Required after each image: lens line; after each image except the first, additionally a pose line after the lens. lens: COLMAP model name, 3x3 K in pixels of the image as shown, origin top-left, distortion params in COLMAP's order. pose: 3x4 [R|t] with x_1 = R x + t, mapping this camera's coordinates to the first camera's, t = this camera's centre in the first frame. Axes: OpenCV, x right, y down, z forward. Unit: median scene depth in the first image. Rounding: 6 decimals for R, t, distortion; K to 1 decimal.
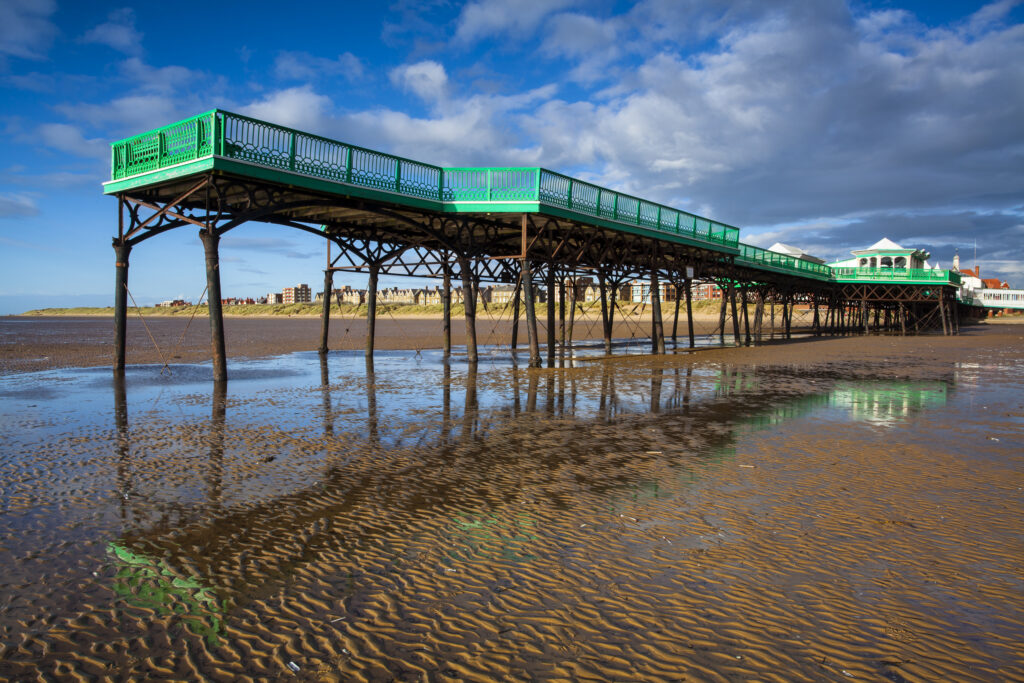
lens RADIAL K [[709.5, 0, 512.0], [0, 709.5, 341.5], [0, 0, 1]] dist [-0.008577, -0.002551]
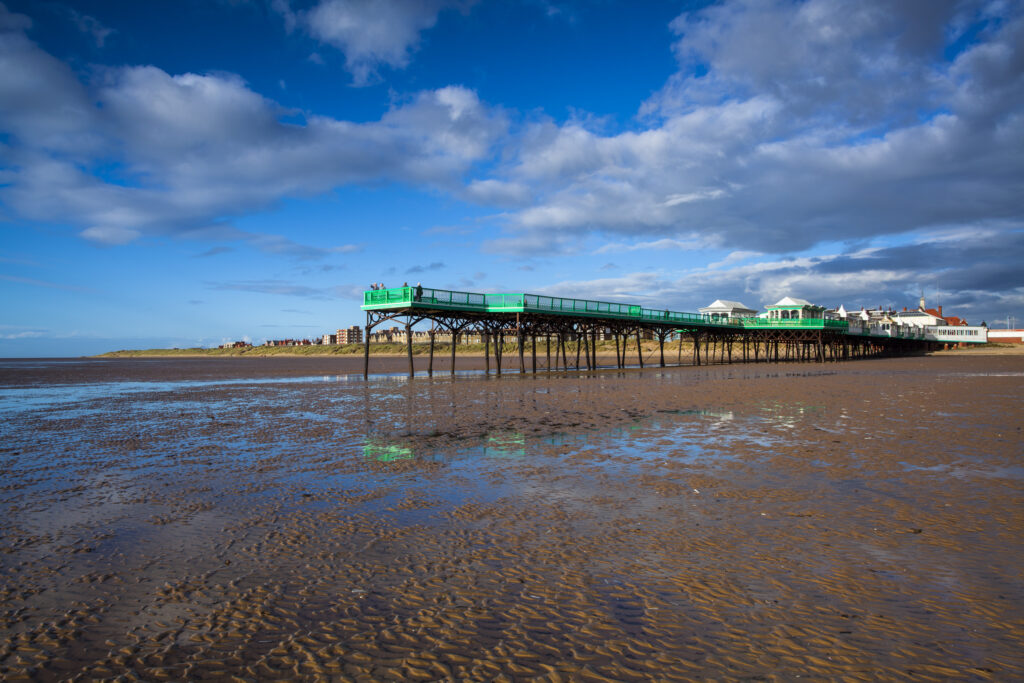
lens RADIAL K [[715.2, 0, 512.0], [0, 715.2, 341.5], [0, 0, 1]] dist [-0.002129, -0.000533]
pose [[0.998398, -0.011266, -0.055450, 0.020651], [0.008342, 0.998577, -0.052680, 0.008210], [0.055965, 0.052133, 0.997071, -0.229397]]
